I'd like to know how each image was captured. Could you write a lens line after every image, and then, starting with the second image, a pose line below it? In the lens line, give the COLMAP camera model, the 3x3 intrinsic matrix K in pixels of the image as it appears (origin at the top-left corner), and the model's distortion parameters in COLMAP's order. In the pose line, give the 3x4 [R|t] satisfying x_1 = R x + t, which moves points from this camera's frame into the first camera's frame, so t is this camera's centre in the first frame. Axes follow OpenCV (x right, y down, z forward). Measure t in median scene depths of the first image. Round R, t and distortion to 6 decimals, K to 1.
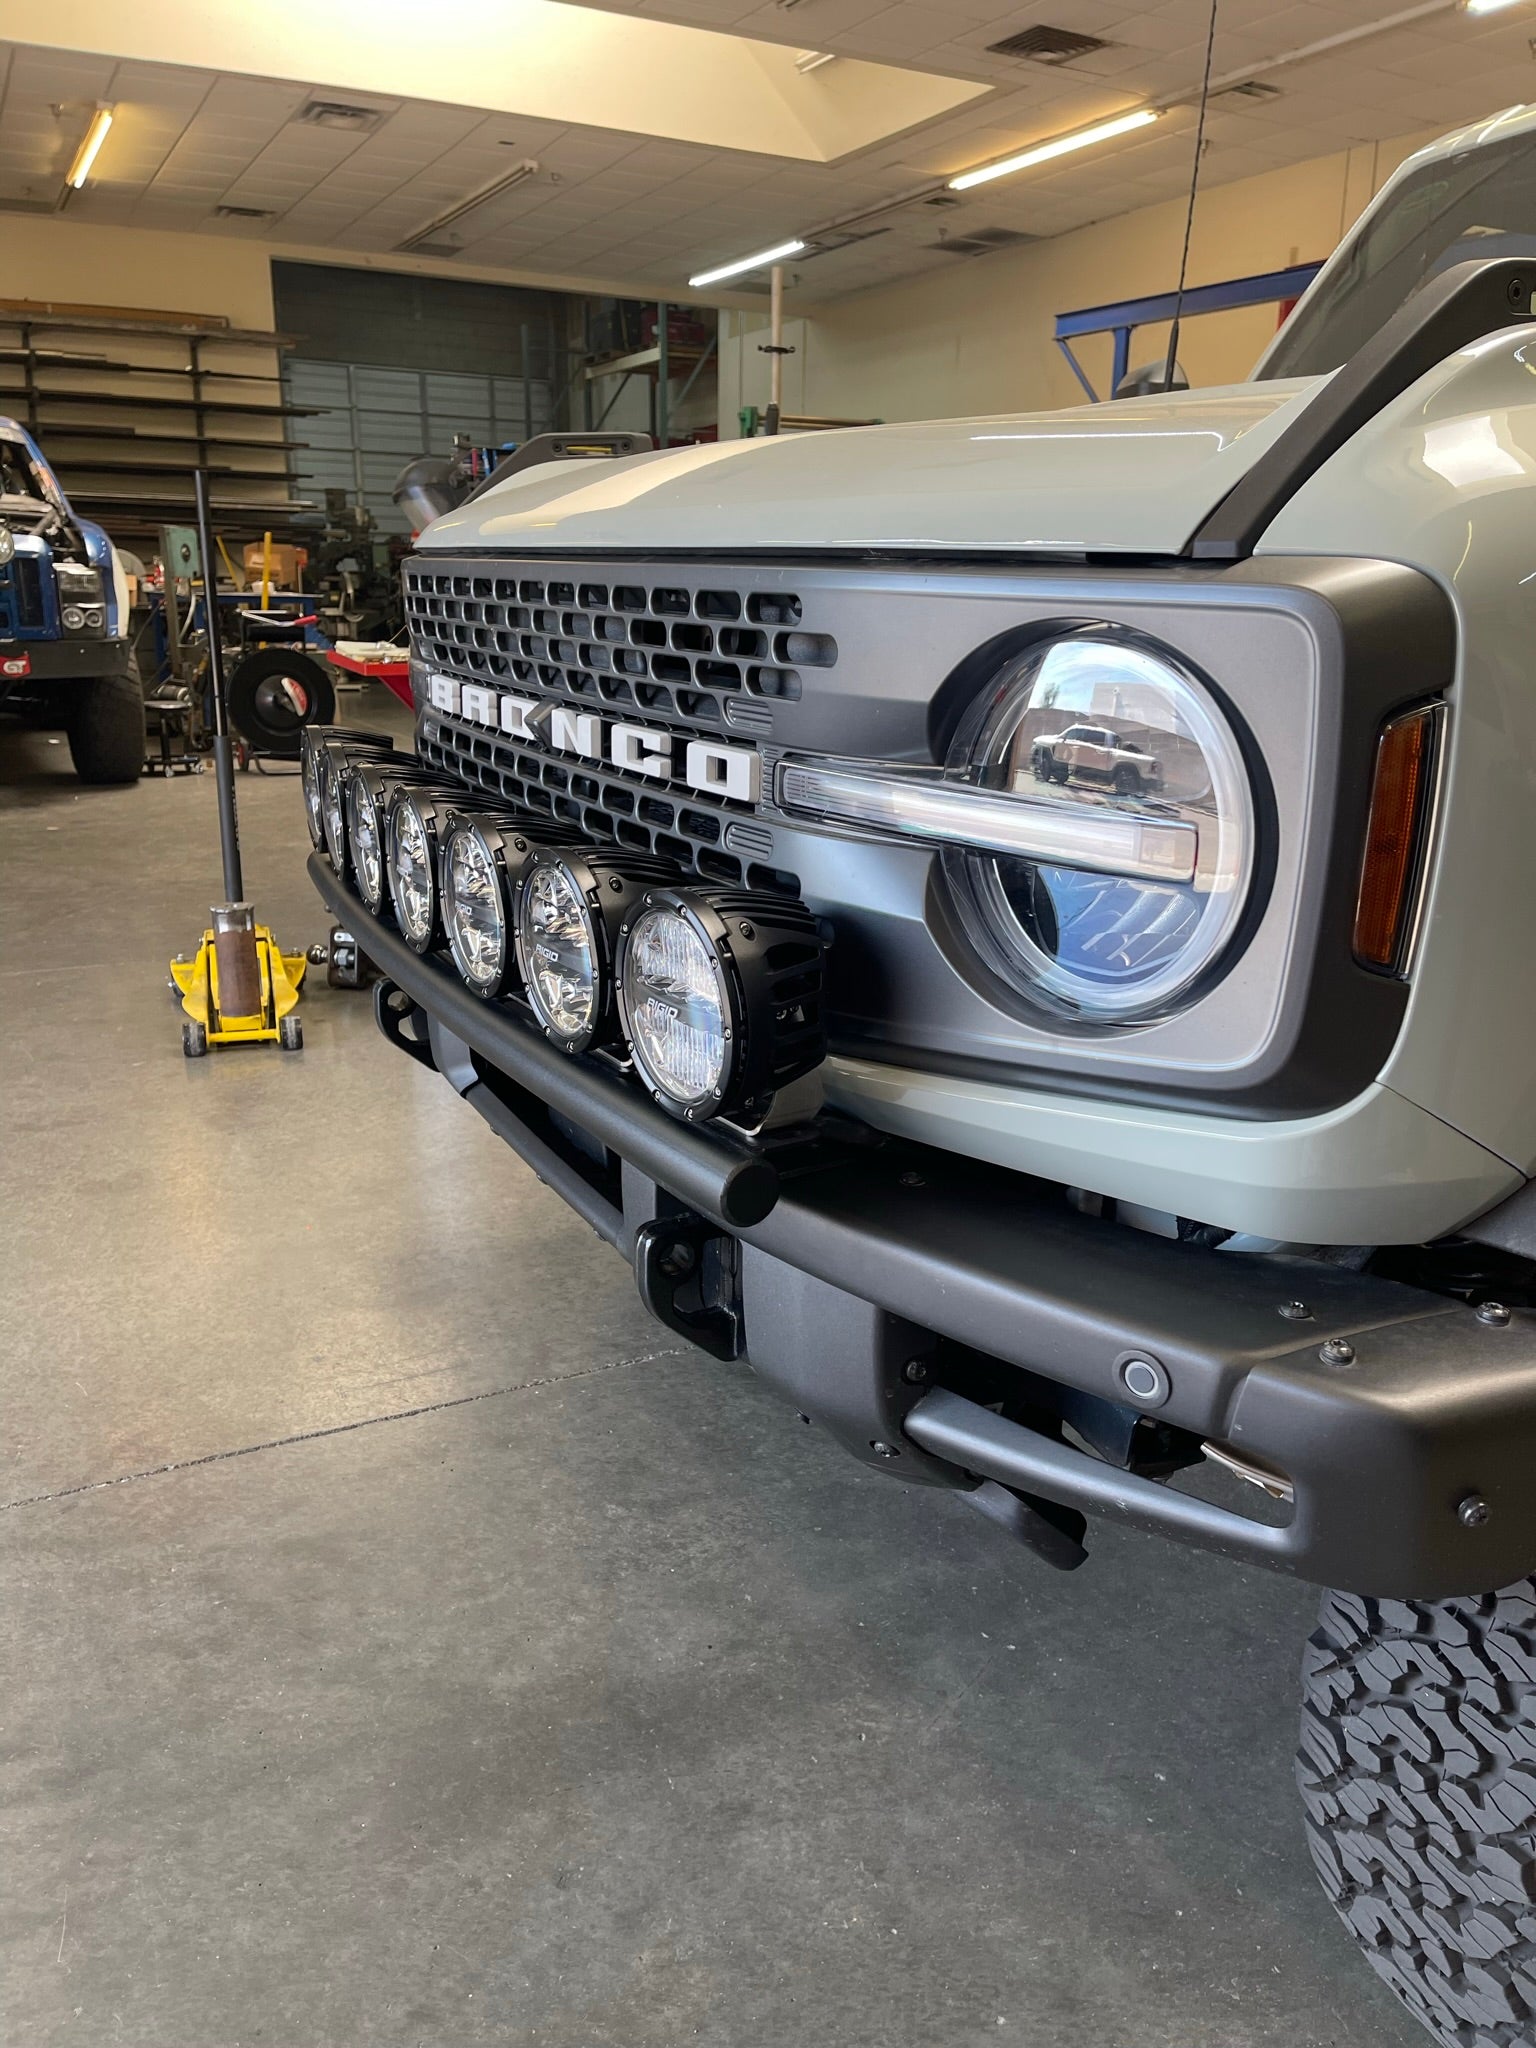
lens RADIAL K [[1560.2, 0, 775.2], [0, 1560.2, 1034.3], [0, 0, 1]] dist [0.071608, -0.093942]
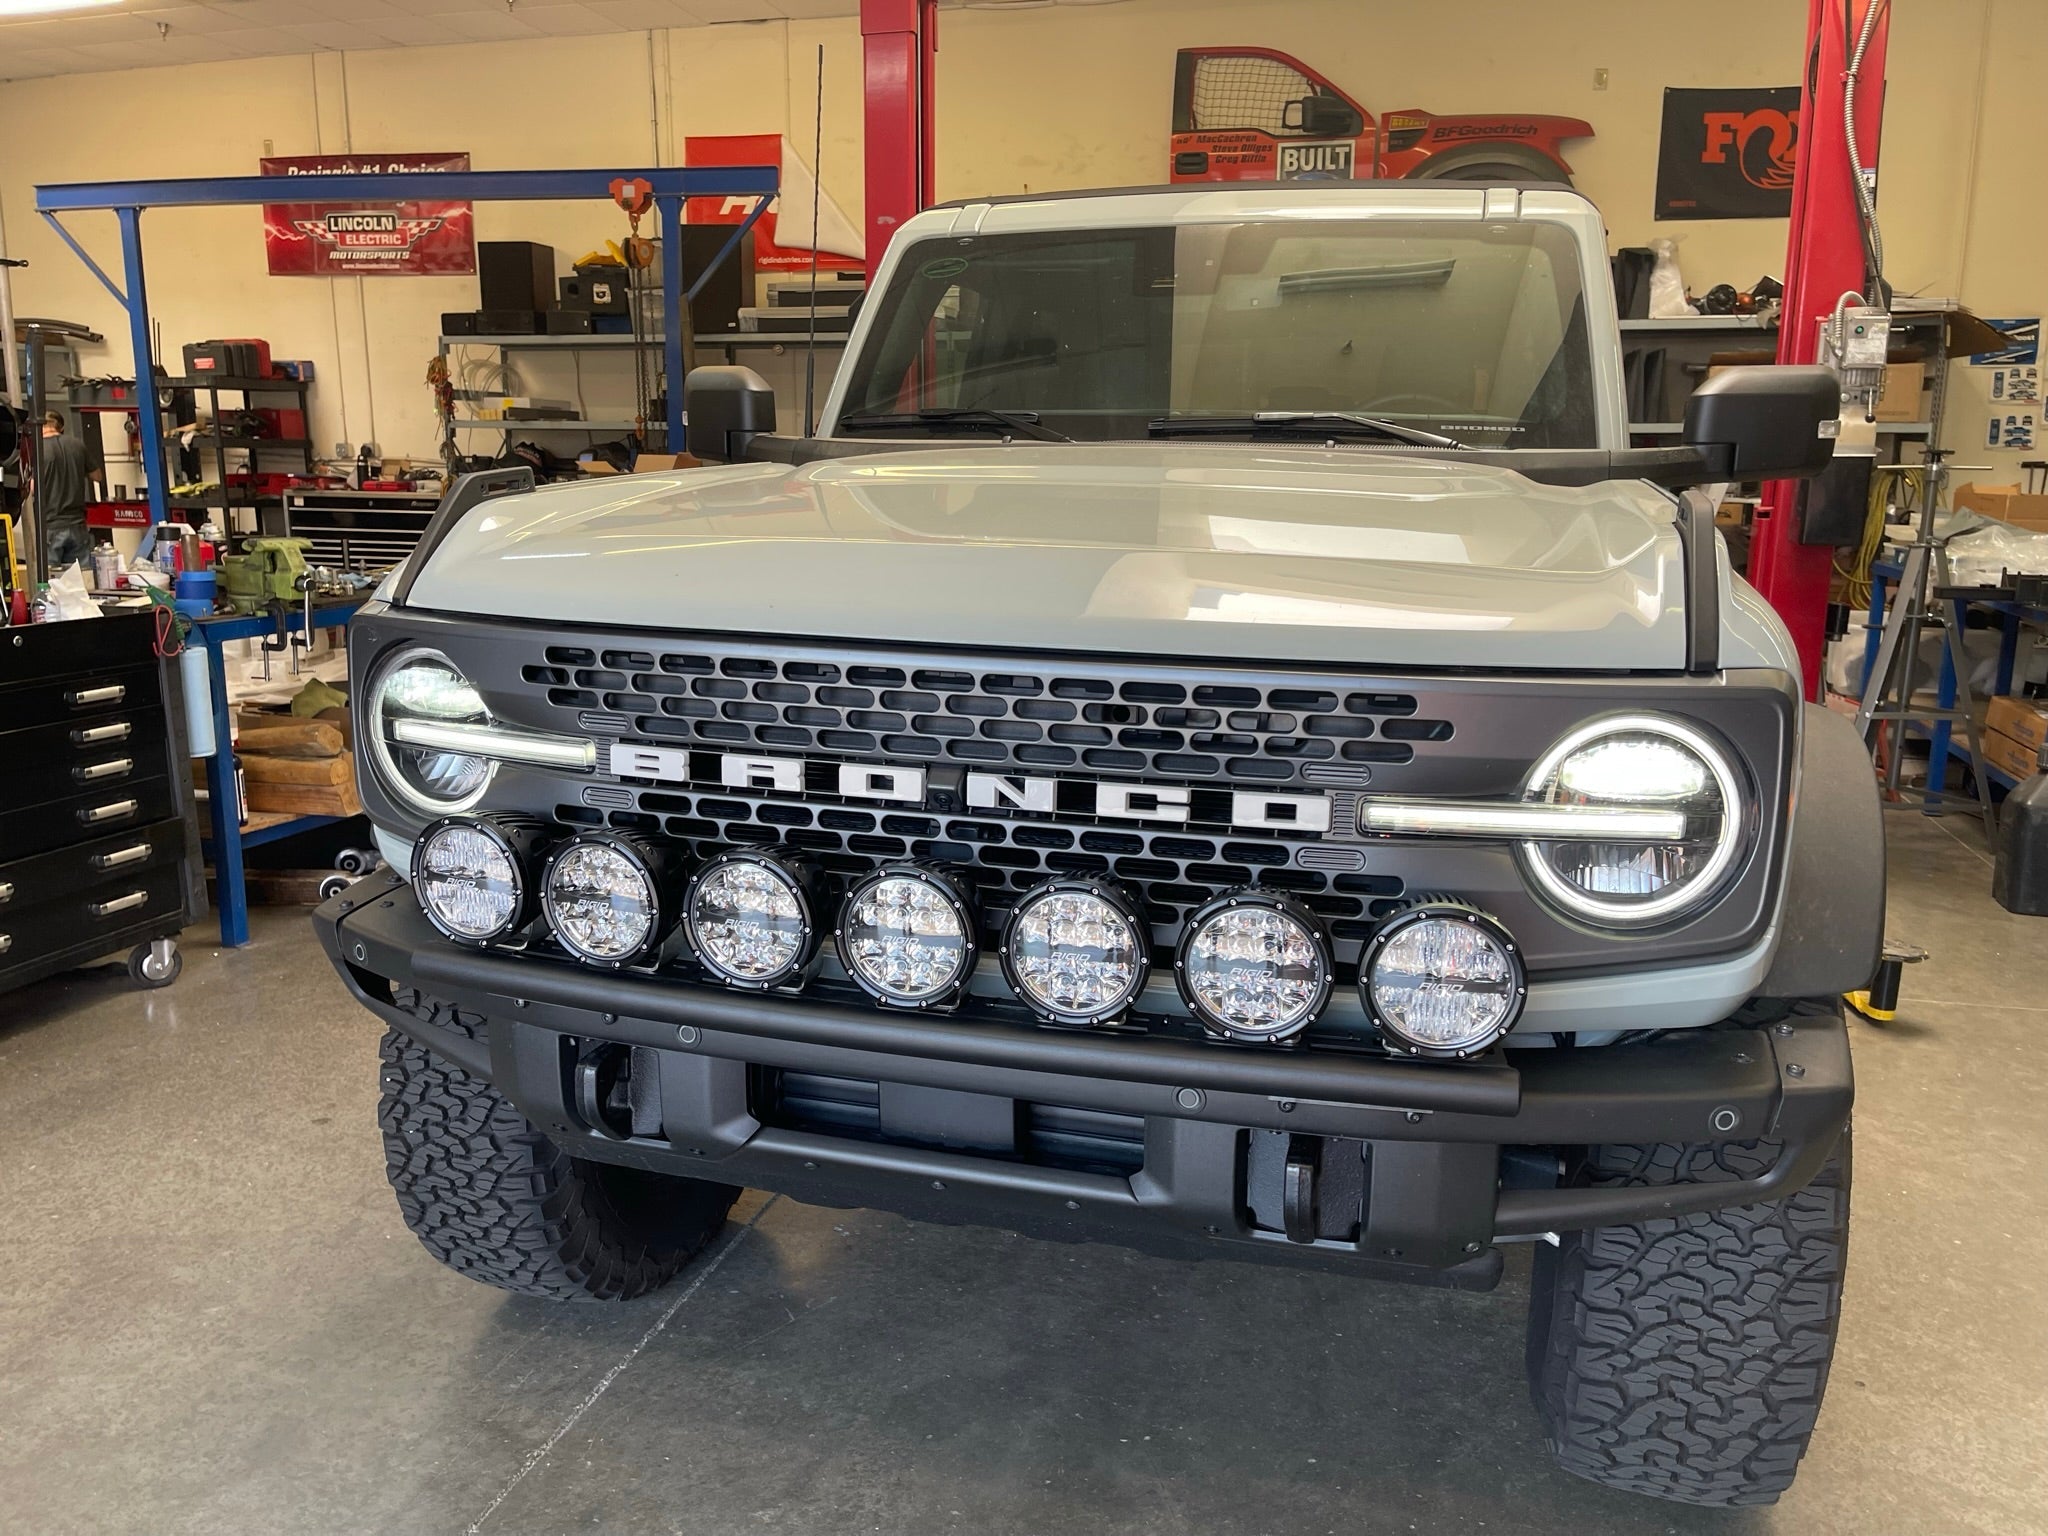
lens RADIAL K [[1559.3, 0, 1014.5], [0, 1559.3, 772.8], [0, 0, 1]] dist [0.067984, -0.082336]
pose [[0.689506, -0.156266, 0.707221, -0.763526], [0.204138, 0.978790, 0.017247, -0.180473], [-0.694916, 0.132479, 0.706782, 0.125364]]
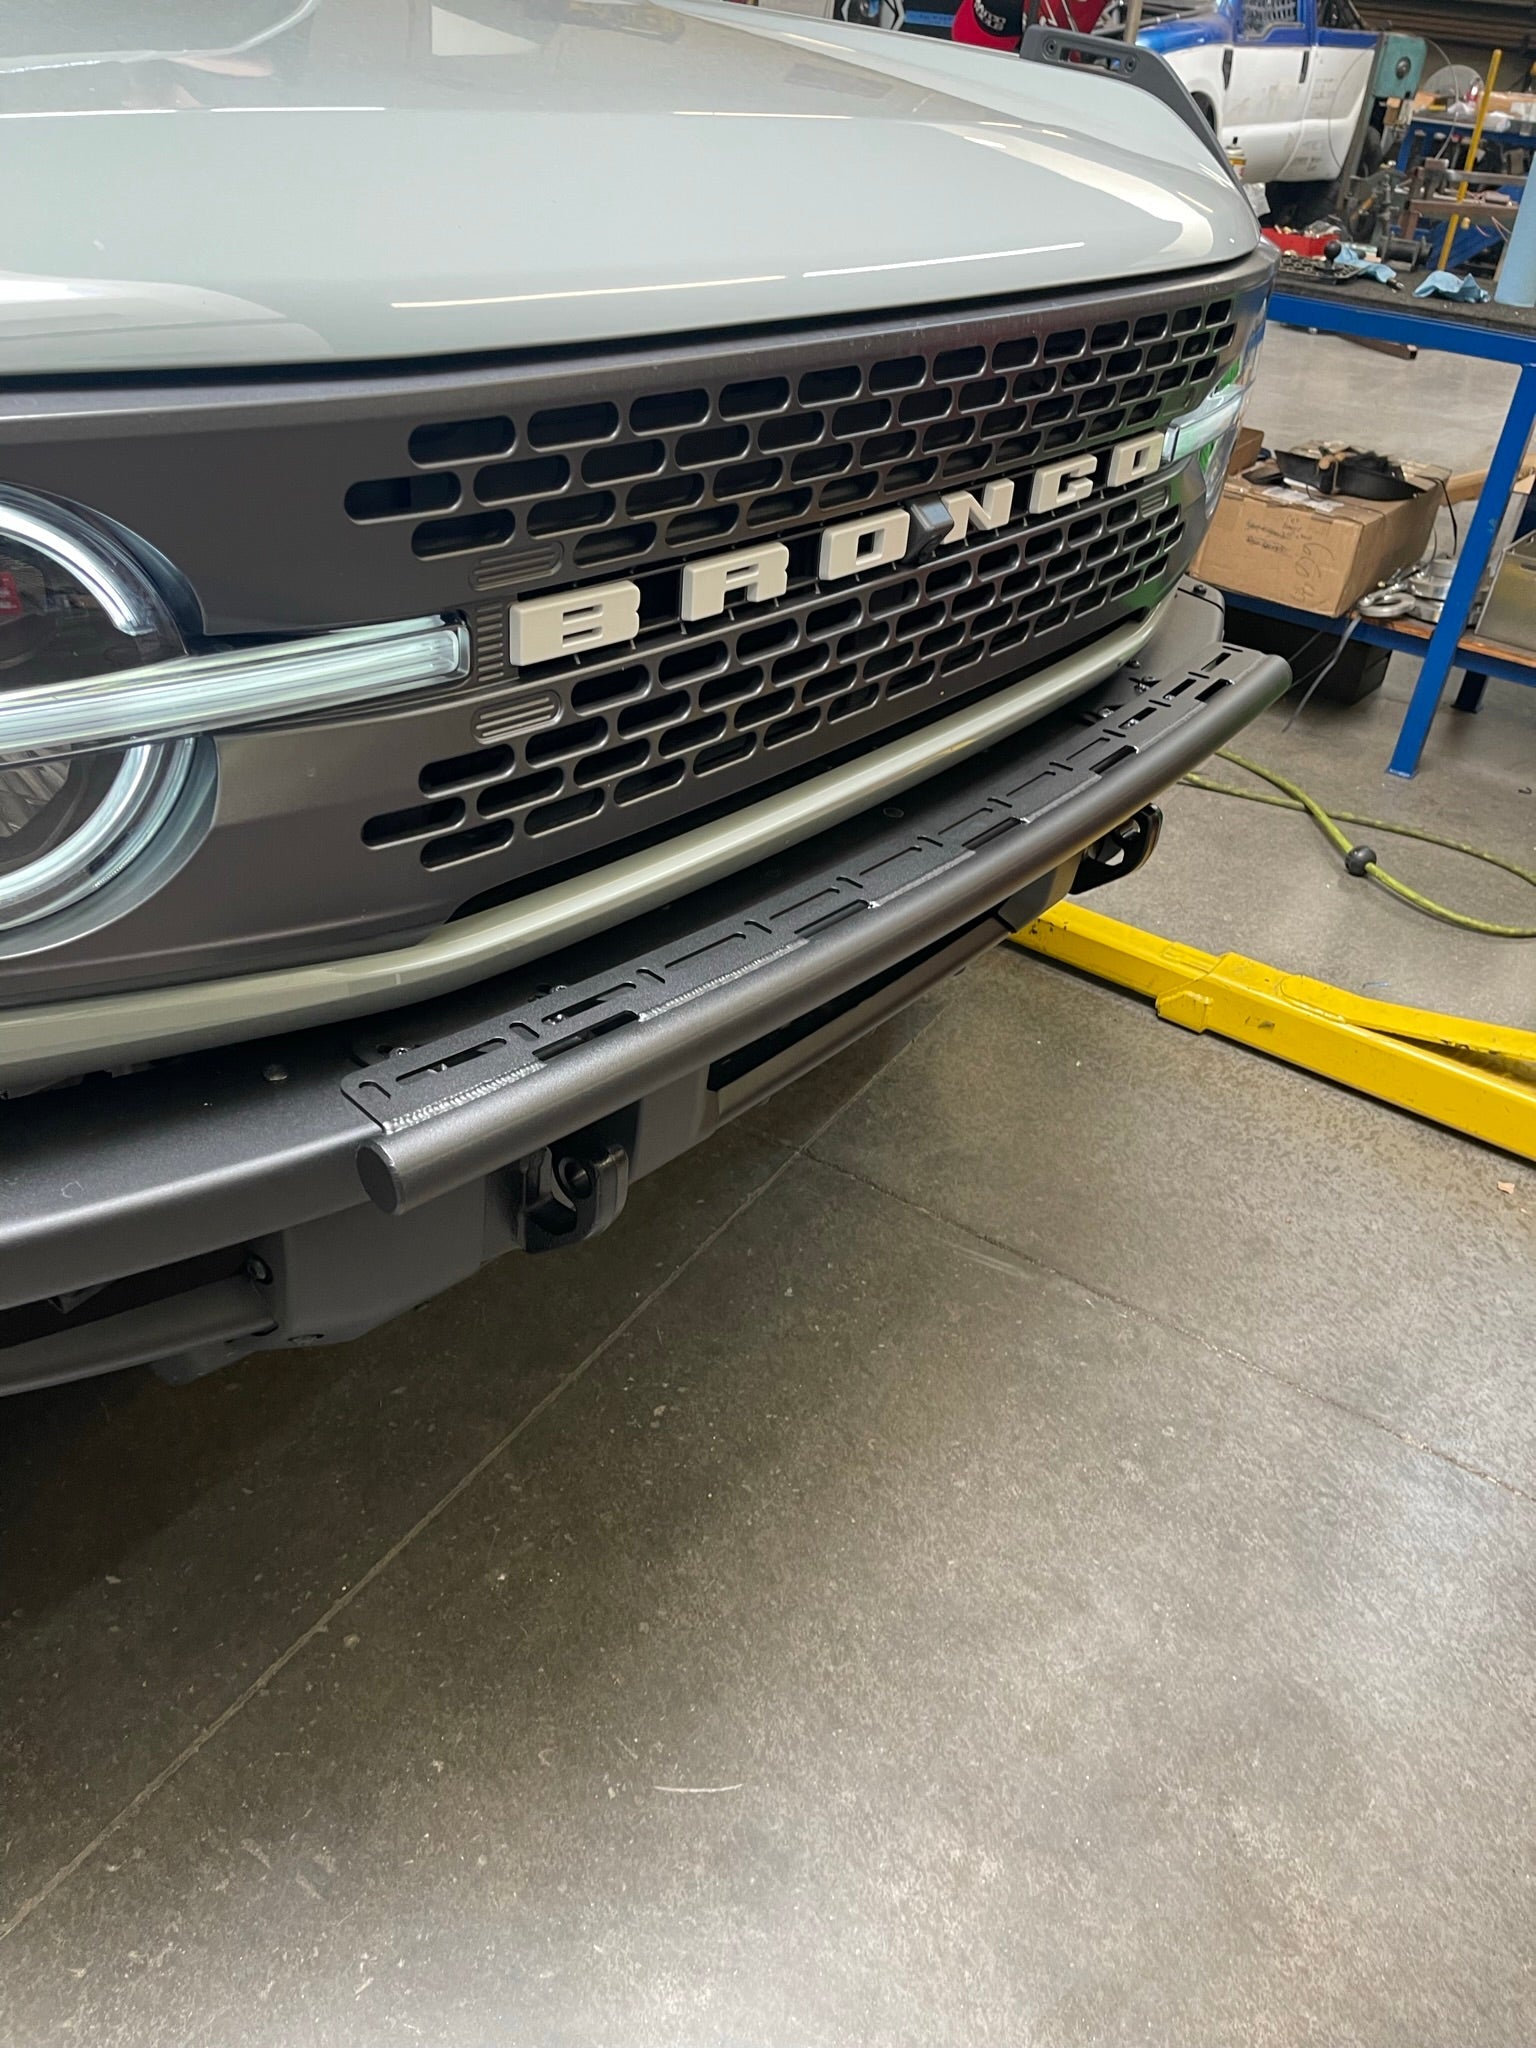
lens RADIAL K [[1557.4, 0, 790.0], [0, 1557.4, 992.5], [0, 0, 1]] dist [0.075779, -0.108627]
pose [[-0.400490, -0.534398, 0.744329, -0.704655], [0.167922, 0.755758, 0.632955, -0.447764], [-0.900783, 0.378482, -0.212936, 1.098920]]
